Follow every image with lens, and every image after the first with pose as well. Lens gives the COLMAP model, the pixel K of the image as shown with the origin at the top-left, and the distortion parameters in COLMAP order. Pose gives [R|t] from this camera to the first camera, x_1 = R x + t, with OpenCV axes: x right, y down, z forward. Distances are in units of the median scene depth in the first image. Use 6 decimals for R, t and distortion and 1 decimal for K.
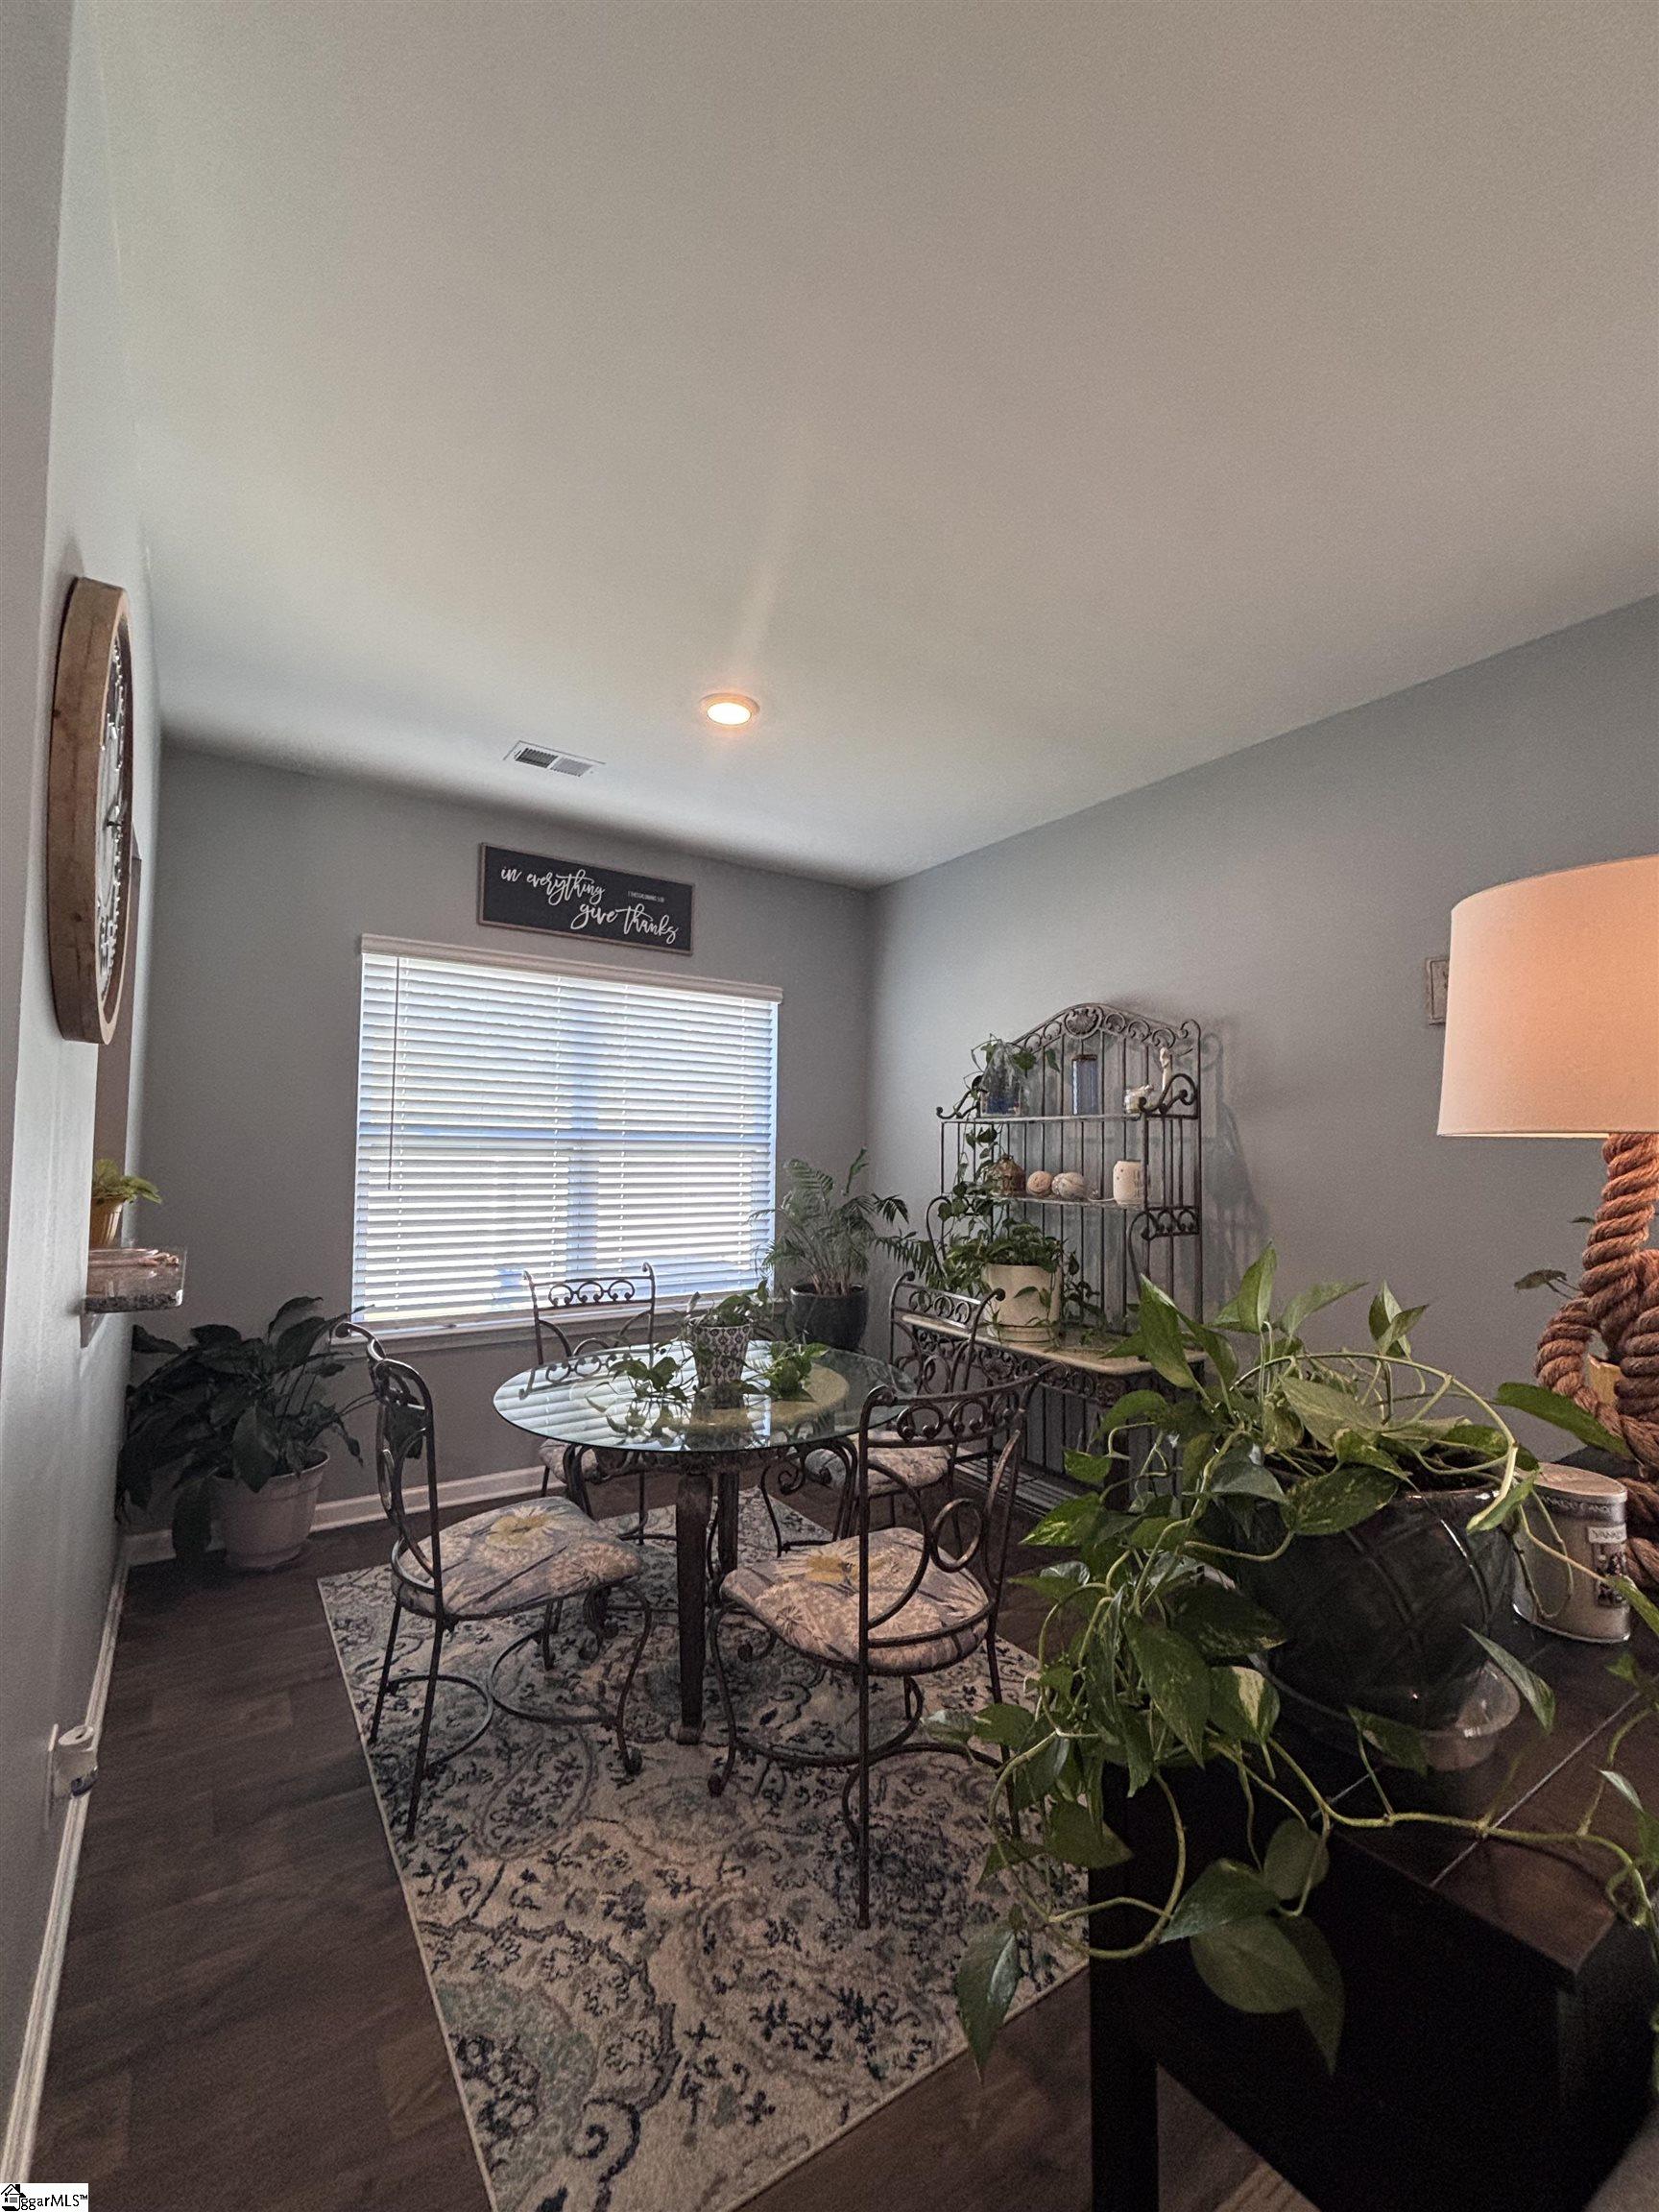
lens RADIAL K [[895.2, 0, 840.9], [0, 895.2, 1100.9], [0, 0, 1]] dist [0.010993, -0.003677]
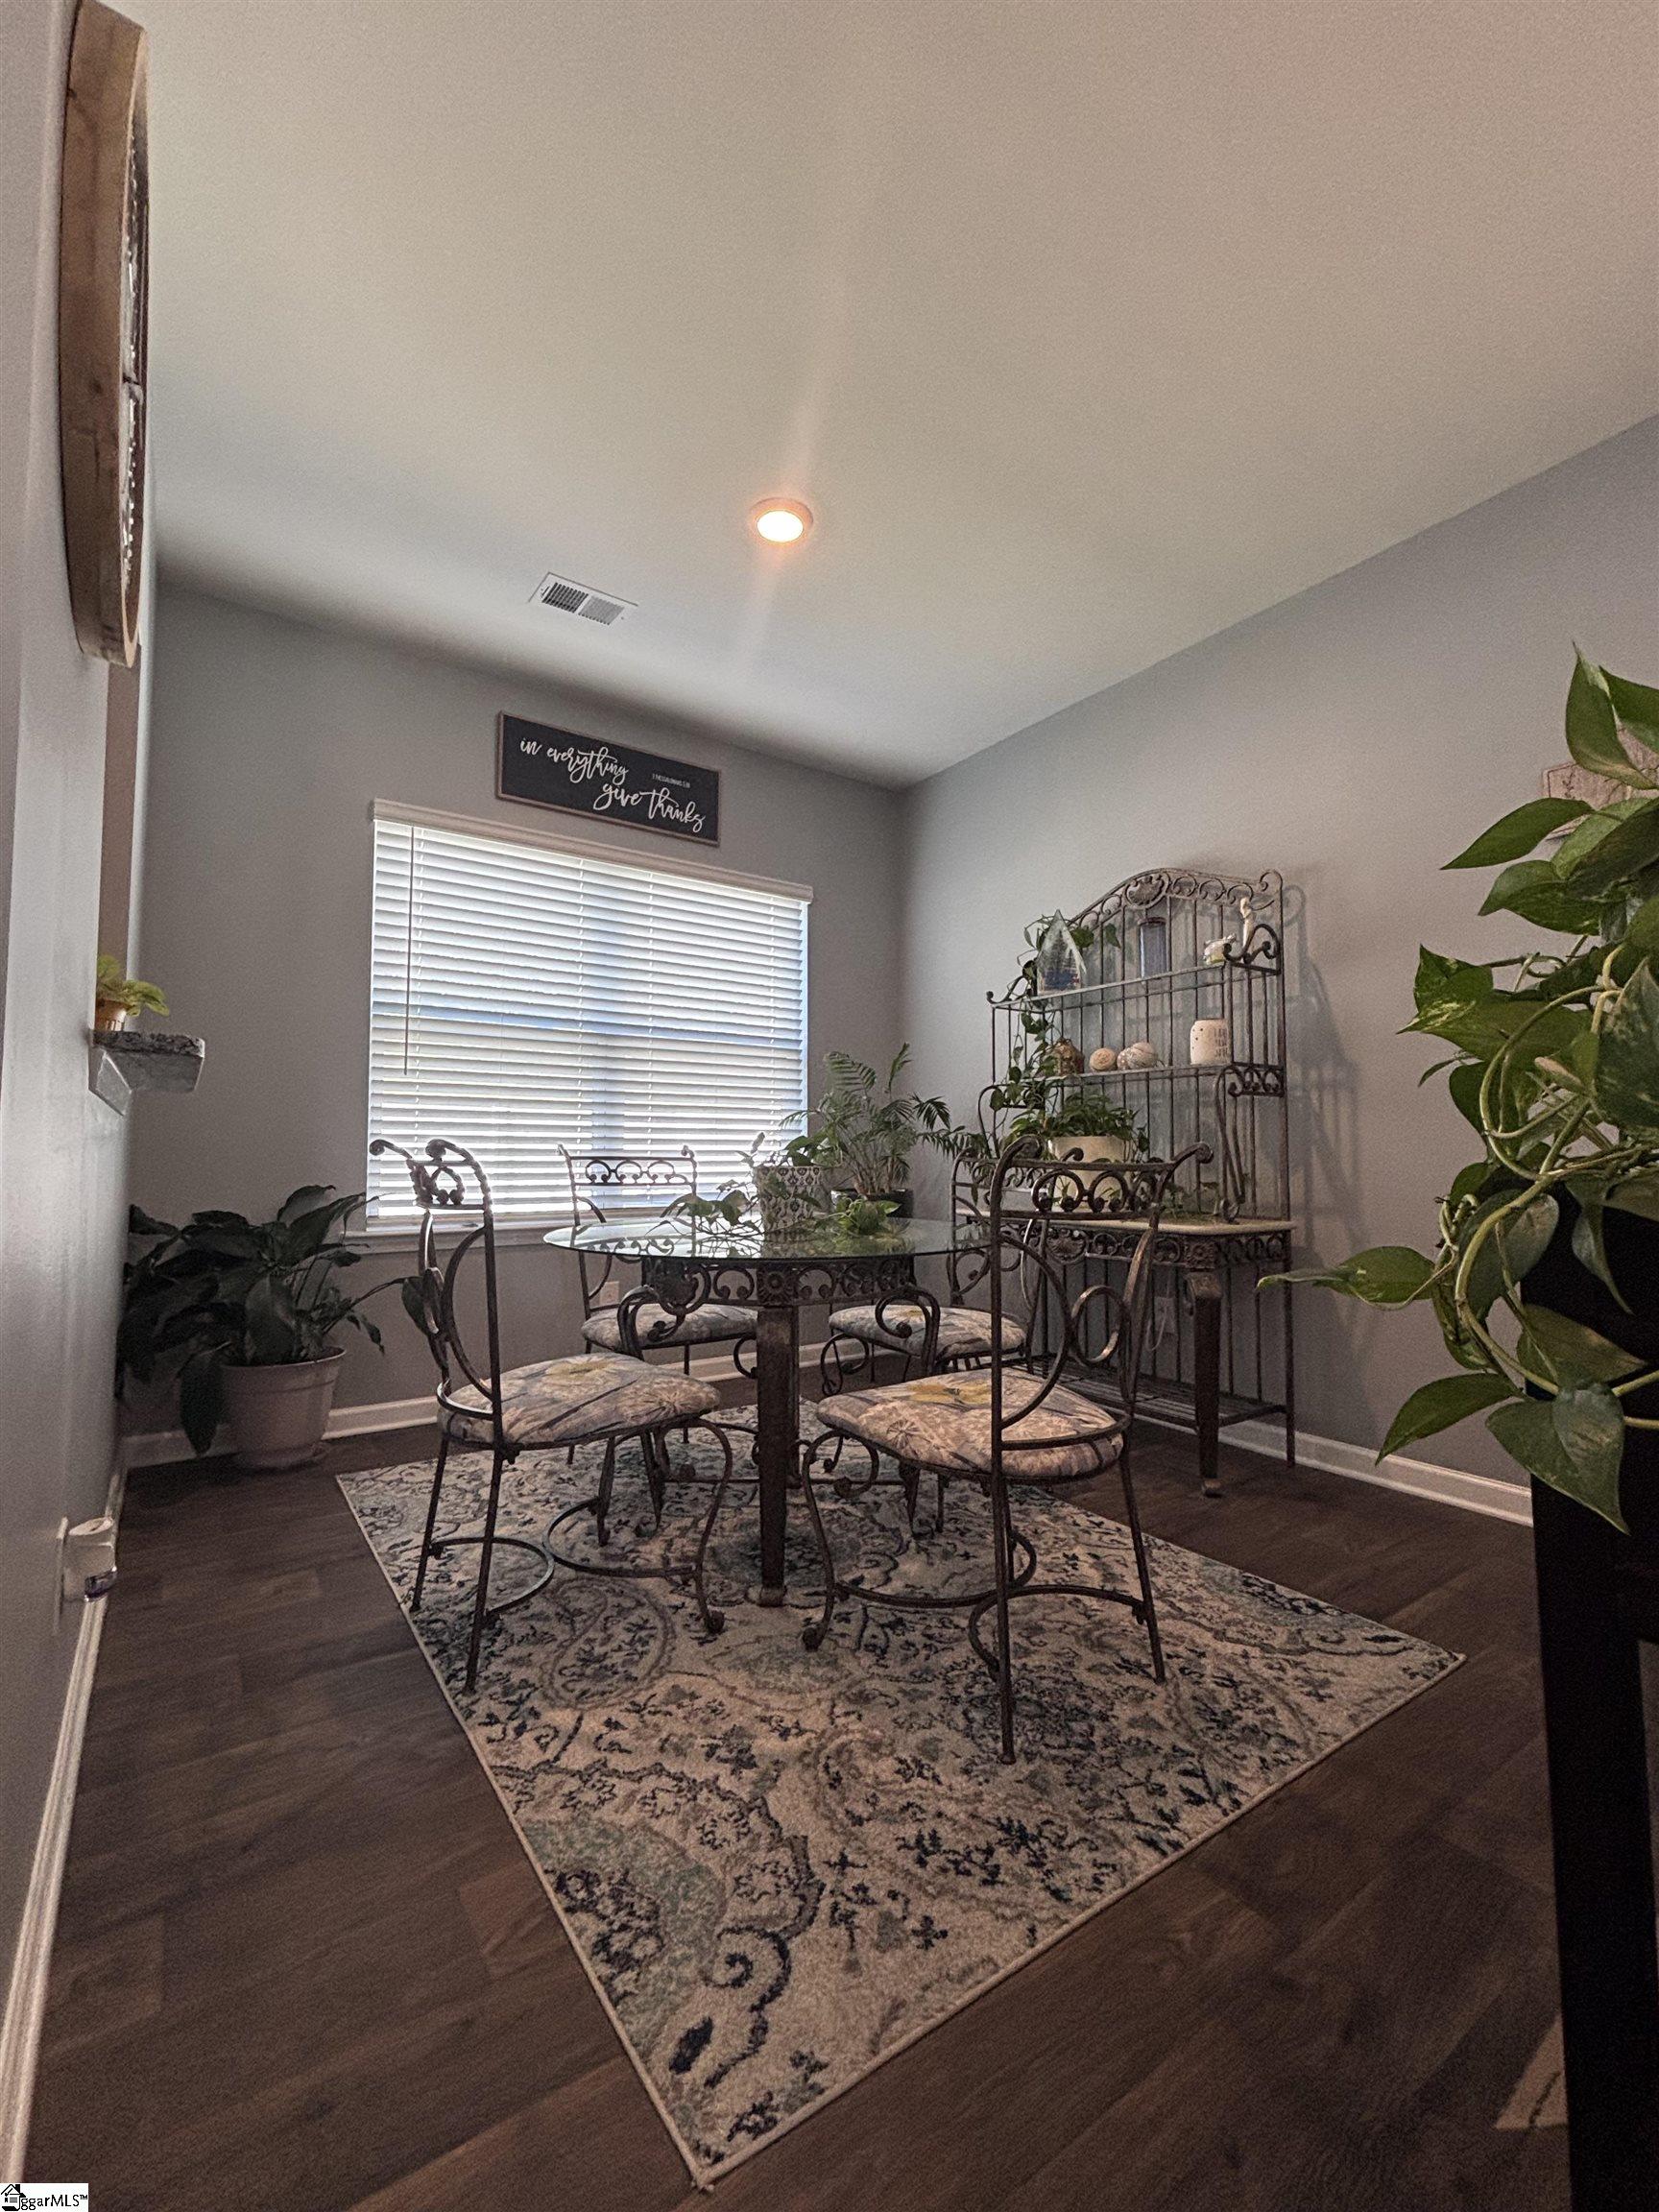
lens RADIAL K [[898.4, 0, 837.8], [0, 898.4, 1105.3], [0, 0, 1]] dist [0.002083, -0.000095]
pose [[0.999794, -0.010353, 0.017467, -0.123164], [0.010538, 0.999889, -0.010529, 0.245516], [-0.017356, 0.010711, 0.999792, 0.110952]]
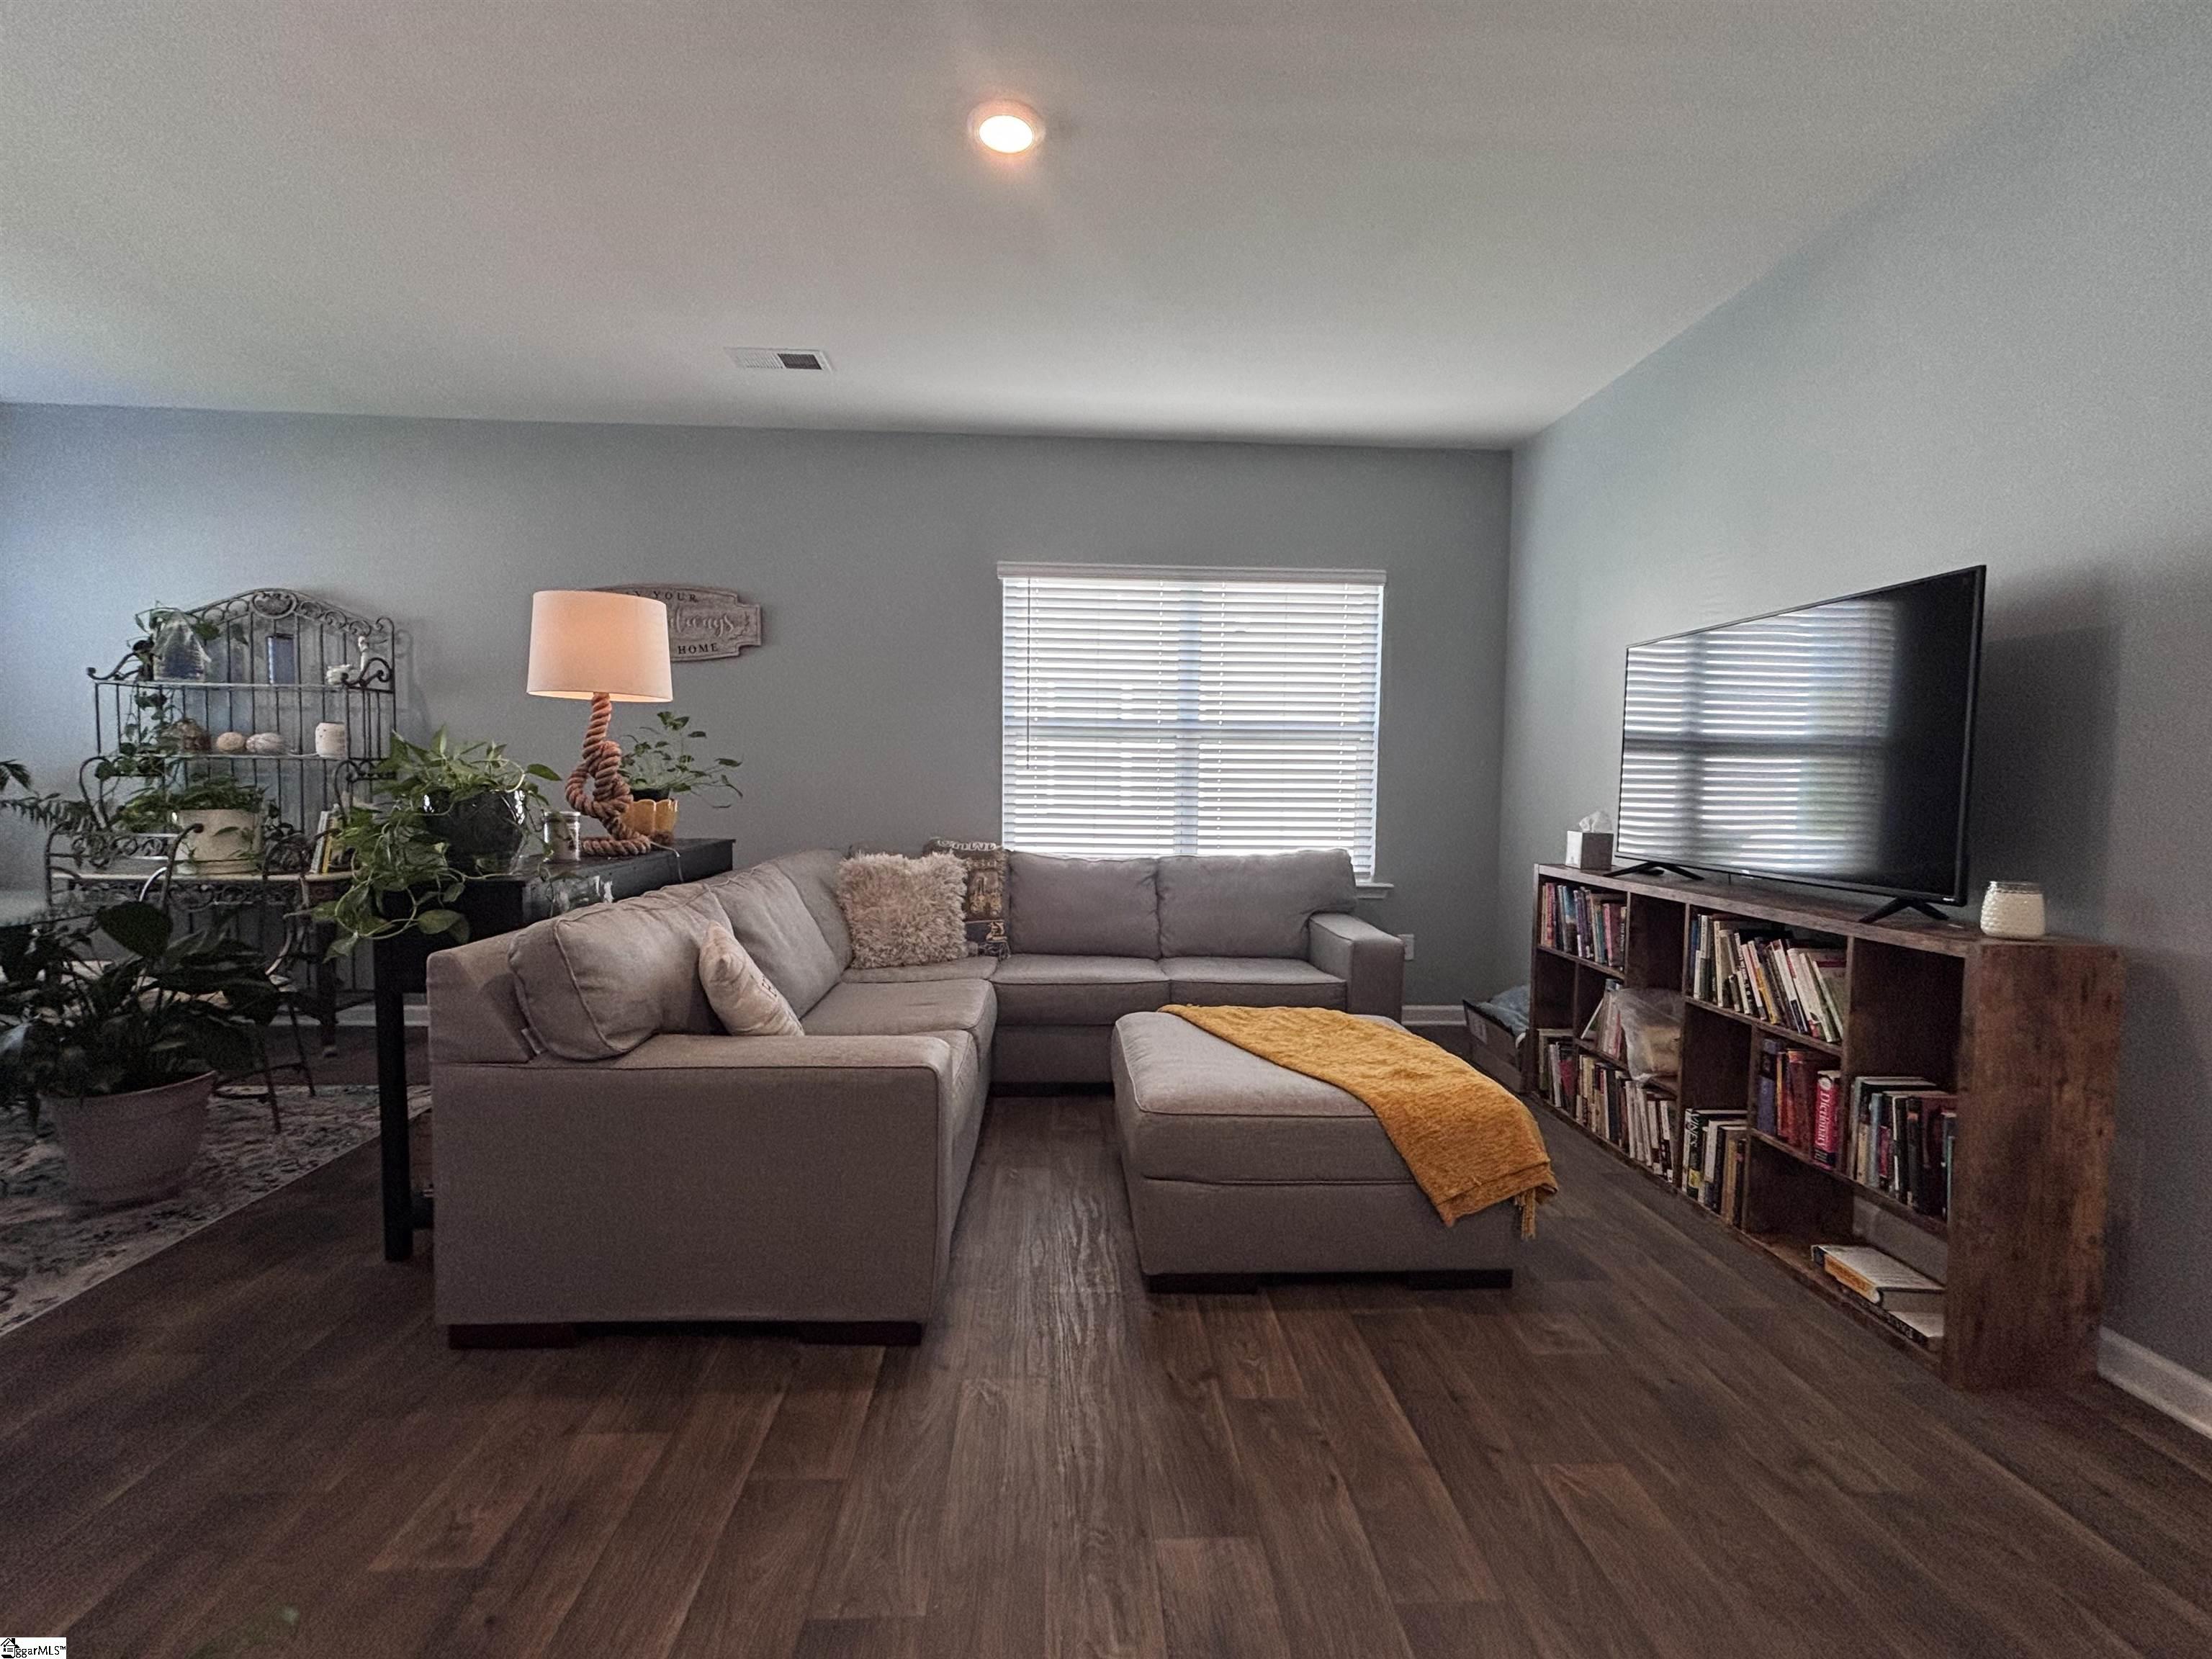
lens RADIAL K [[953.9, 0, 1106.0], [0, 953.9, 829.5], [0, 0, 1]] dist [0.001409, 0.000175]
pose [[0.508541, -0.051802, 0.859478, -0.439453], [-0.052923, 0.994421, 0.091249, 0.053859], [-0.859410, -0.091890, 0.502963, -0.964368]]
